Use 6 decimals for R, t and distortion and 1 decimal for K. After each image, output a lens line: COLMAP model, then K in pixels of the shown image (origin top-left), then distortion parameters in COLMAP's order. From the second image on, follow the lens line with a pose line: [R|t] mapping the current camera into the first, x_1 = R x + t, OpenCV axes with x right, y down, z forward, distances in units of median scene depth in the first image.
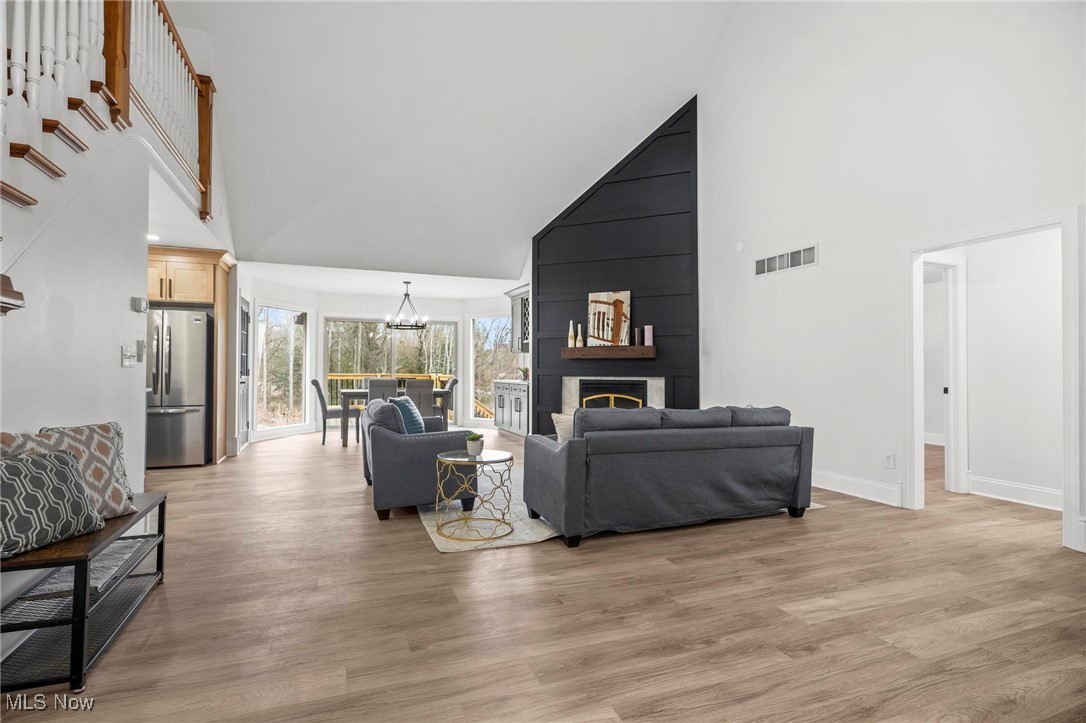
lens RADIAL K [[536.1, 0, 545.9], [0, 536.1, 366.0], [0, 0, 1]] dist [-0.003232, 0.000459]
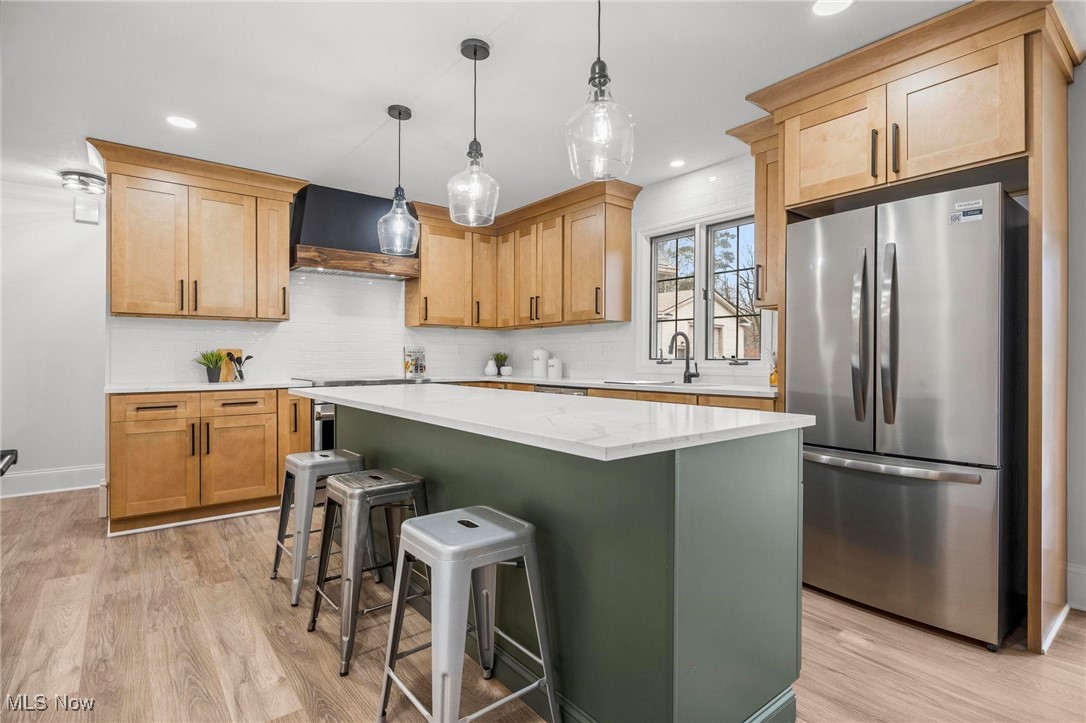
lens RADIAL K [[536.1, 0, 539.1], [0, 536.1, 357.0], [0, 0, 1]] dist [-0.003232, 0.000459]
pose [[0.287624, -0.005711, -0.957726, -0.394915], [0.007759, 0.999963, -0.003633, 0.005383], [0.957712, -0.006386, 0.287658, 0.622415]]
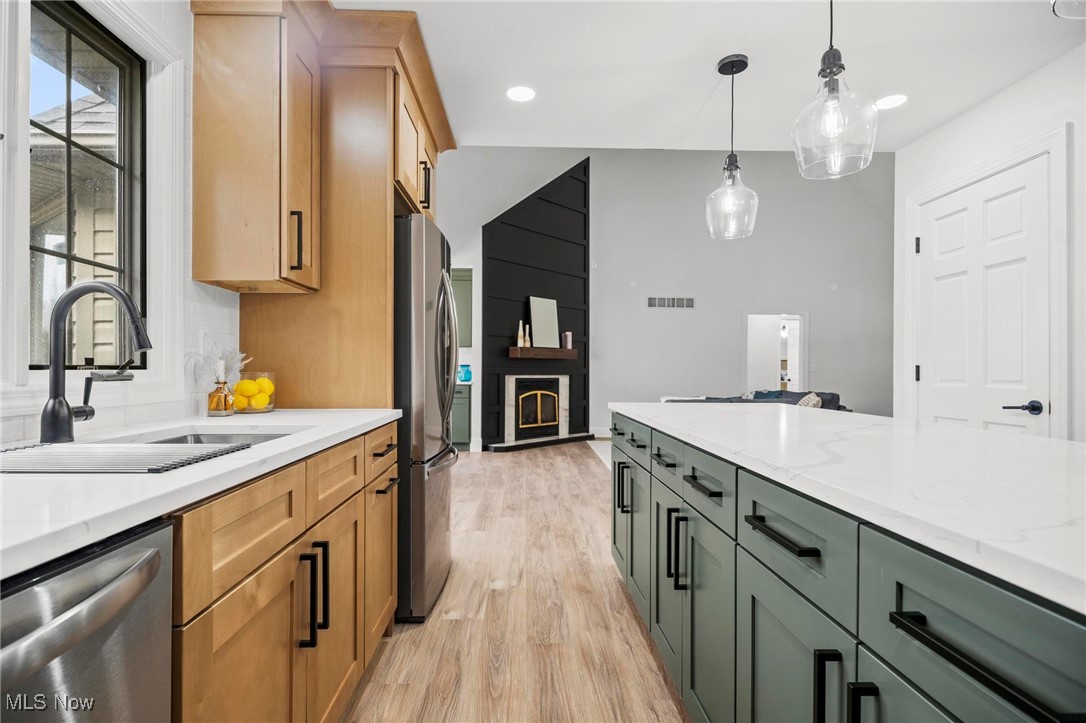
lens RADIAL K [[536.1, 0, 540.4], [0, 536.1, 367.9], [0, 0, 1]] dist [-0.003232, 0.000459]
pose [[0.334419, 0.003842, 0.942417, -1.068780], [-0.012001, 0.999928, 0.000182, 0.005799], [-0.942348, -0.011371, 0.334441, 0.732896]]
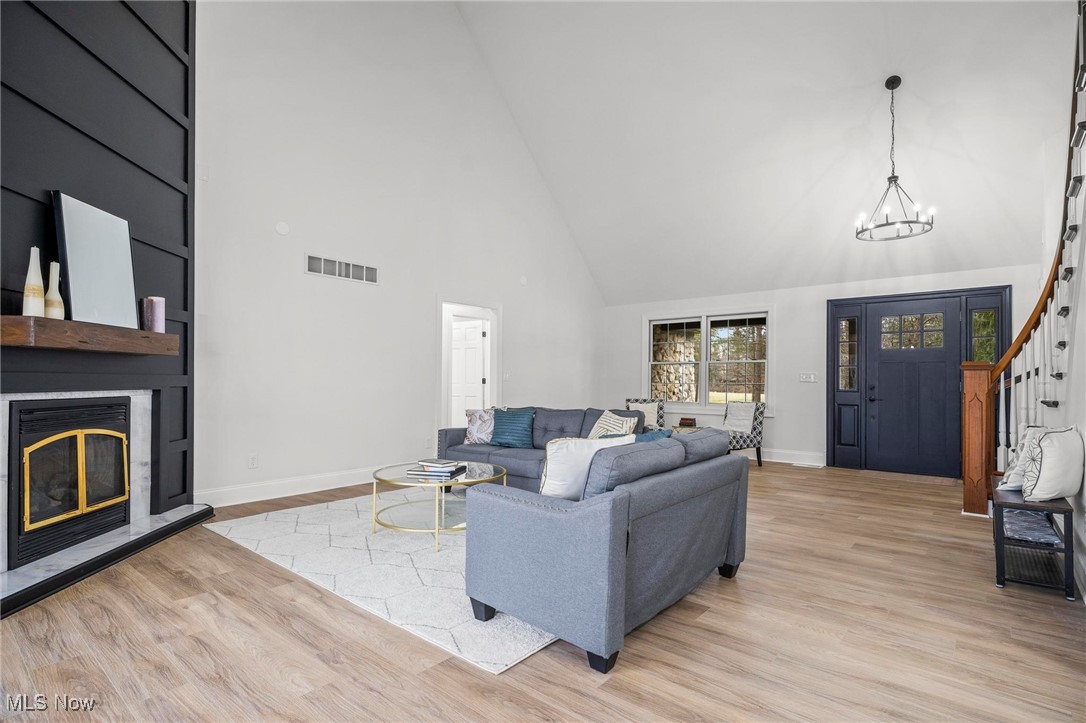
lens RADIAL K [[536.1, 0, 537.7], [0, 536.1, 373.9], [0, 0, 1]] dist [-0.003232, 0.000459]
pose [[-0.473248, 0.004949, 0.880915, -0.540361], [-0.011974, 0.999856, -0.012050, 0.007271], [-0.880848, -0.016251, -0.473121, 1.018648]]
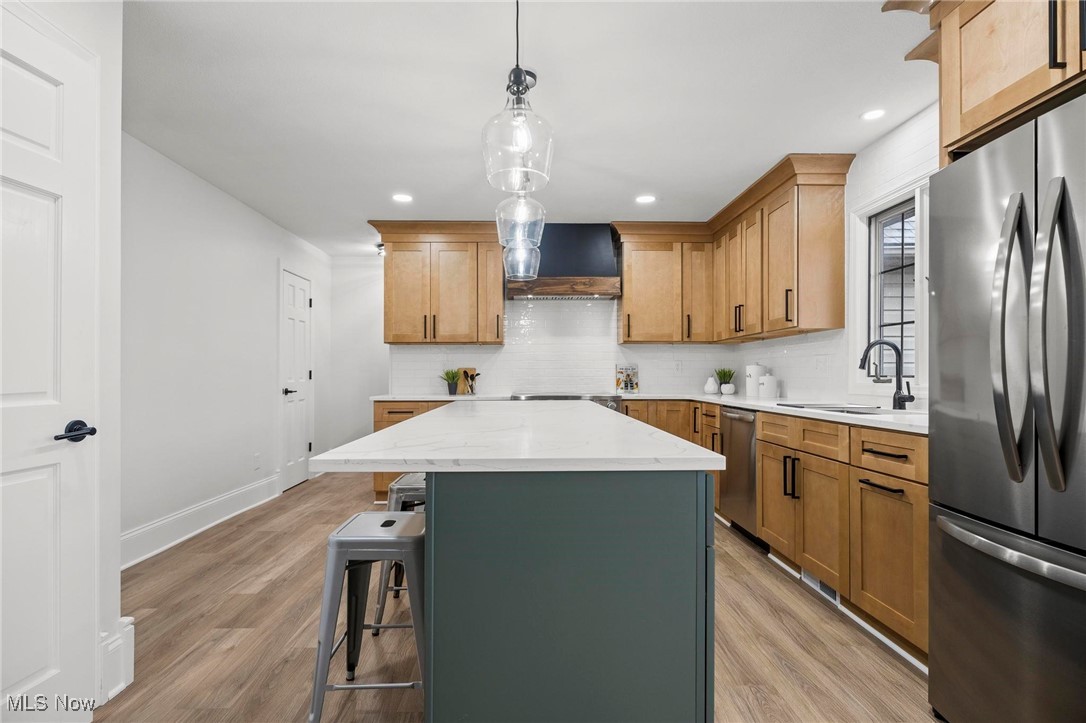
lens RADIAL K [[536.1, 0, 538.3], [0, 536.1, 368.6], [0, 0, 1]] dist [-0.003232, 0.000459]
pose [[-0.347326, -0.012751, -0.937658, -0.407158], [0.007235, 0.999841, -0.016277, 0.005671], [0.937717, -0.012438, -0.347179, 0.837282]]
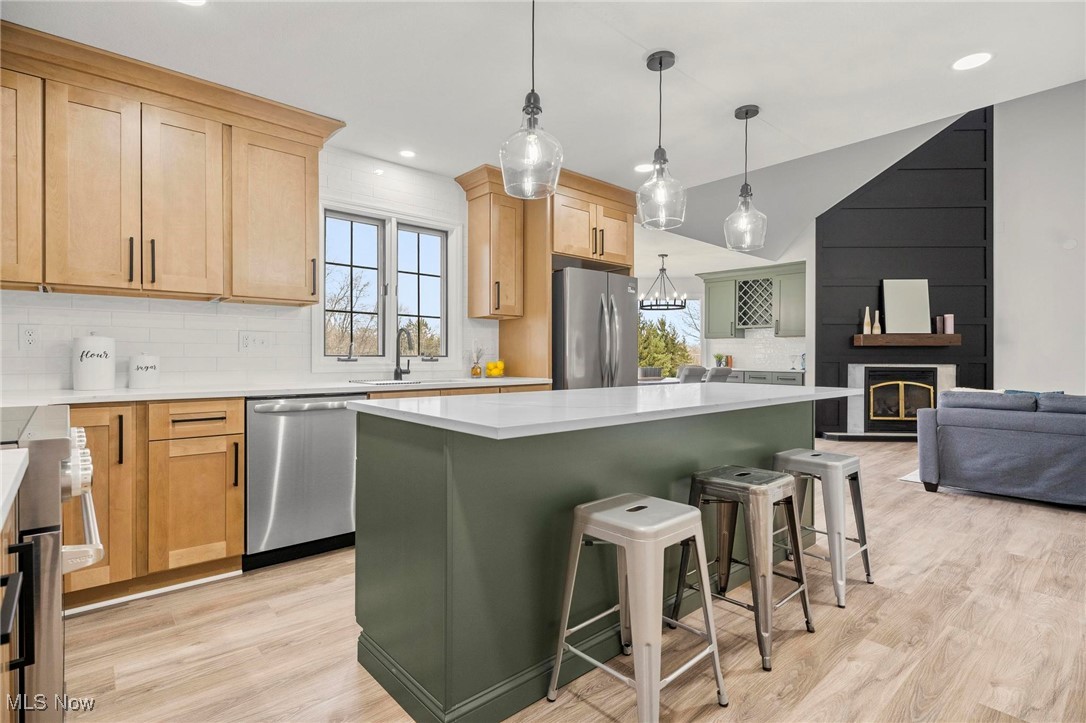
lens RADIAL K [[536.1, 0, 541.3], [0, 536.1, 357.9], [0, 0, 1]] dist [-0.003232, 0.000459]
pose [[0.938646, 0.001802, 0.344877, -0.999001], [-0.005831, 0.999926, 0.010645, 0.002136], [-0.344832, -0.012003, 0.938588, 0.340198]]
